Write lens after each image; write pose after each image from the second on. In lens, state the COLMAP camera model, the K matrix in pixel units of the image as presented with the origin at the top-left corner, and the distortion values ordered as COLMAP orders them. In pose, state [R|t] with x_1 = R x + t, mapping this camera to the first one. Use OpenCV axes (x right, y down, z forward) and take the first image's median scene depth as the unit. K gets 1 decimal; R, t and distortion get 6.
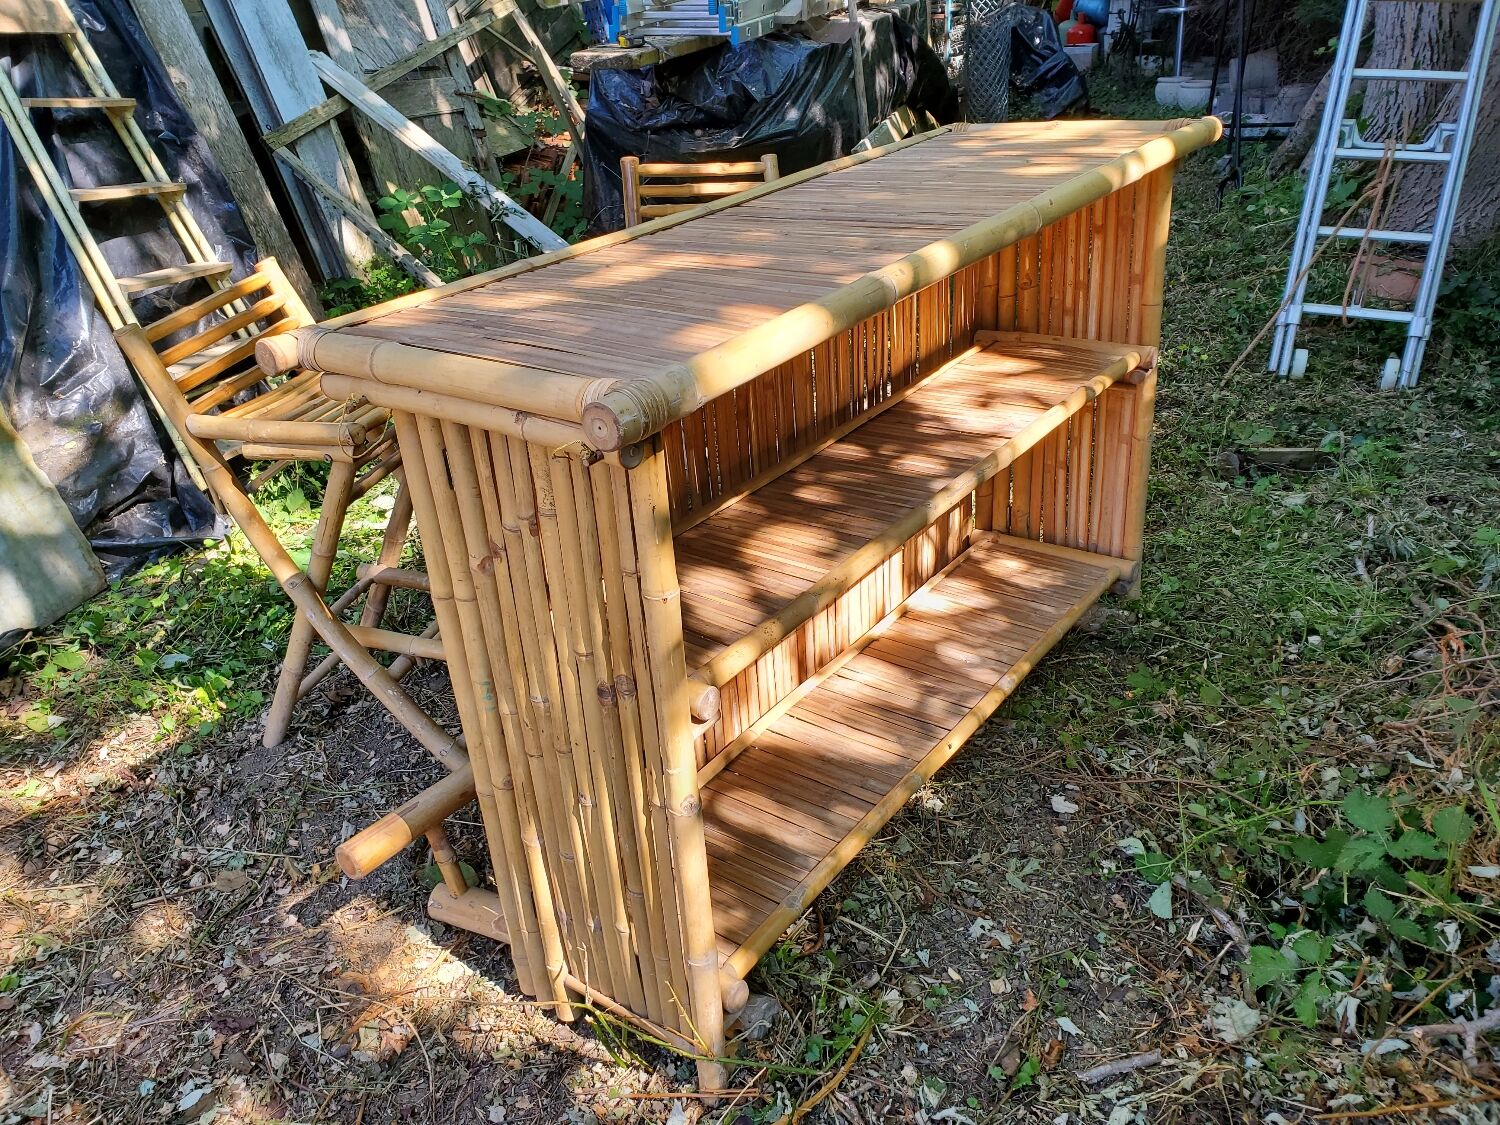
lens RADIAL K [[1213.6, 0, 738.1], [0, 1213.6, 591.0], [0, 0, 1]] dist [0.001148, 0.032514]
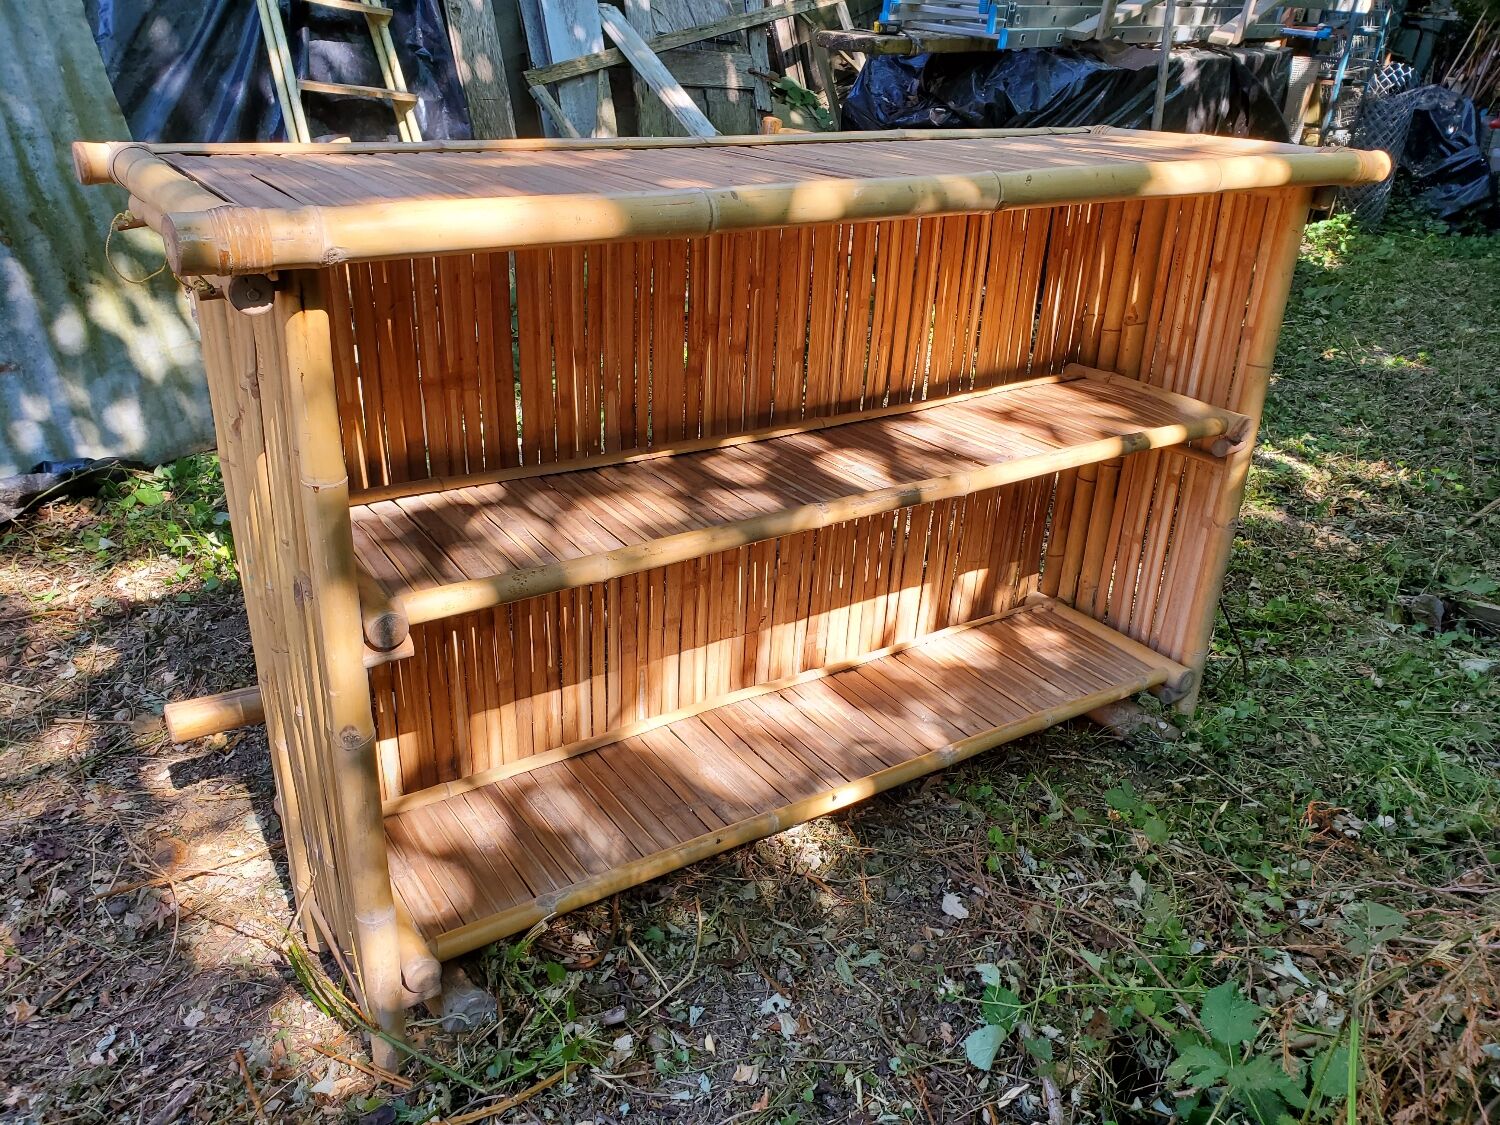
lens RADIAL K [[1213.6, 0, 738.1], [0, 1213.6, 591.0], [0, 0, 1]] dist [0.001148, 0.032514]
pose [[0.936553, 0.249744, -0.245961, 0.224798], [-0.255919, 0.966672, 0.007069, -0.002464], [0.239529, 0.056325, 0.969254, 0.108859]]
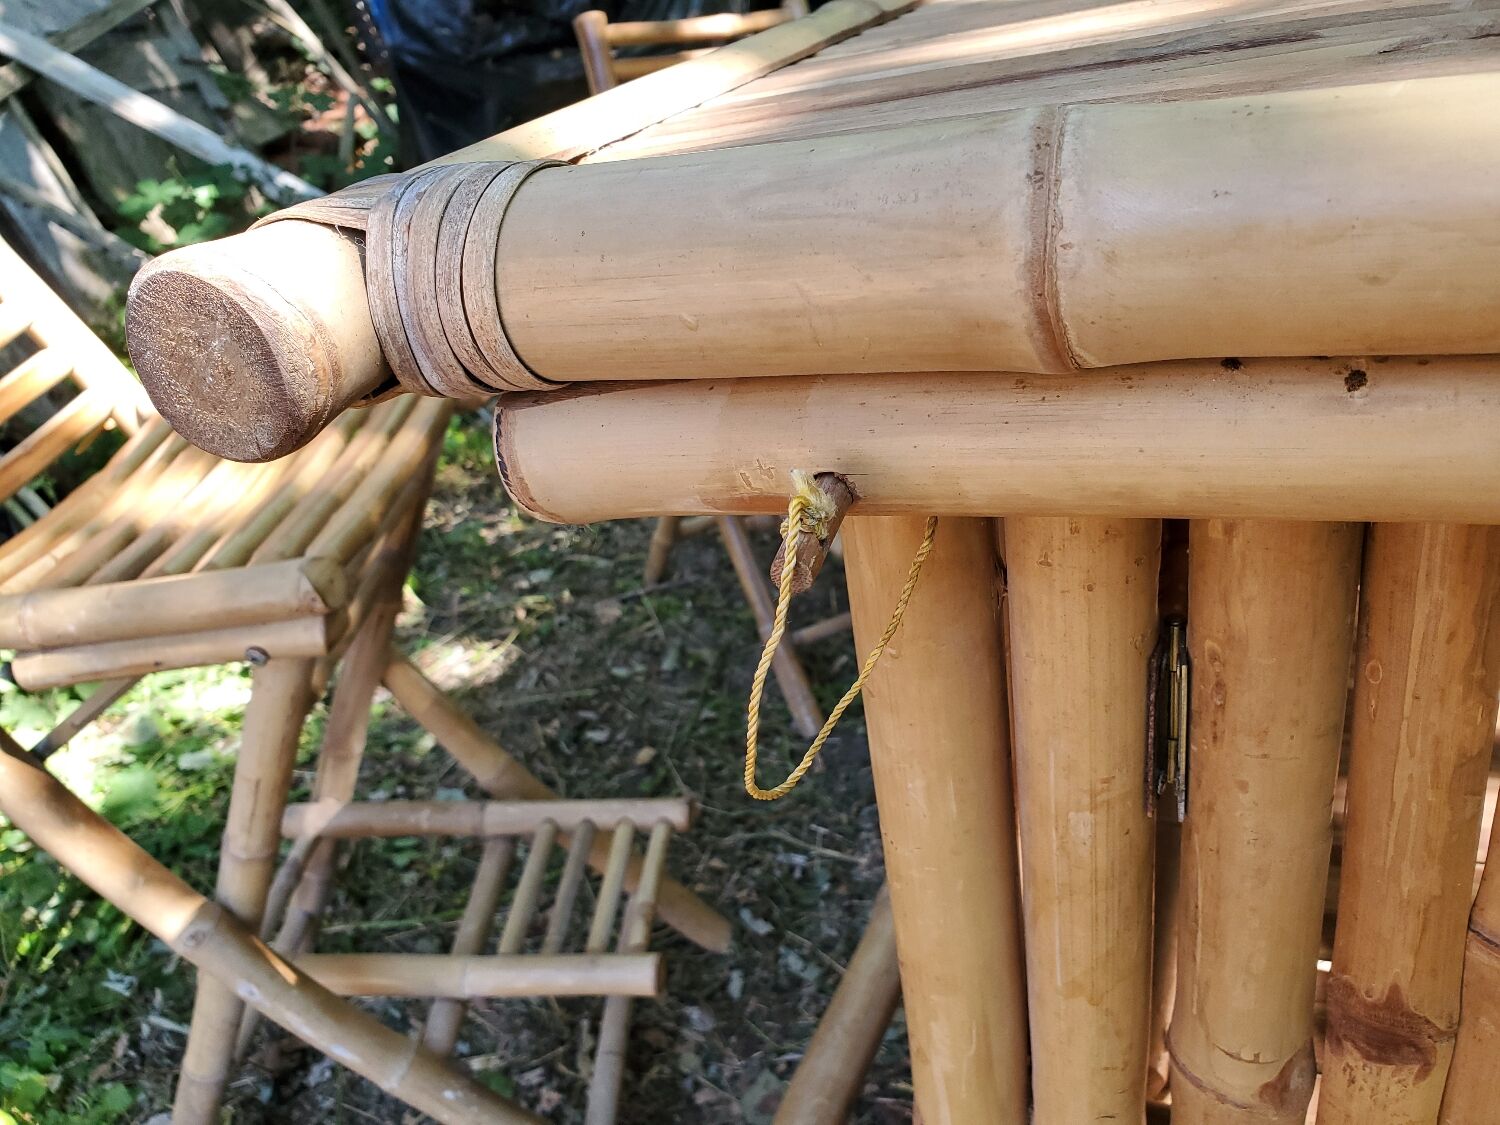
lens RADIAL K [[1213.6, 0, 738.1], [0, 1213.6, 591.0], [0, 0, 1]] dist [0.001148, 0.032514]
pose [[0.965169, -0.193792, 0.175765, -0.200169], [0.194743, 0.980781, 0.011995, -0.084123], [-0.174712, 0.022652, 0.984359, 0.458644]]
